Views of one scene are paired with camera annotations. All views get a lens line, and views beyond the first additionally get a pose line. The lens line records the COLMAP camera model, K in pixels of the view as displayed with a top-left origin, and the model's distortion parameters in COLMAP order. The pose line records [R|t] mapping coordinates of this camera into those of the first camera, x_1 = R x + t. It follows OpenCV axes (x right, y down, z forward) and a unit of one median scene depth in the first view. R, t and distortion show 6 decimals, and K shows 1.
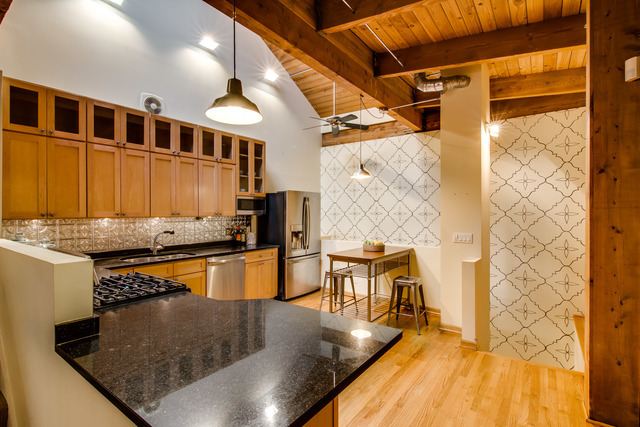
lens RADIAL K [[318.9, 0, 312.9], [0, 318.9, 212.2], [0, 0, 1]] dist [-0.002350, -0.001275]
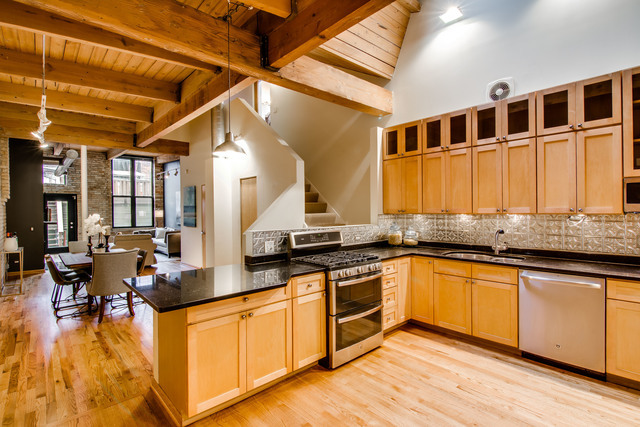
lens RADIAL K [[344.4, 0, 339.3], [0, 344.4, 210.6], [0, 0, 1]] dist [0.012411, -0.000399]
pose [[-0.206356, 0.003691, -0.978470, 0.557685], [0.010394, 0.999945, 0.001580, -0.000060], [0.978422, -0.009844, -0.206383, 0.747938]]
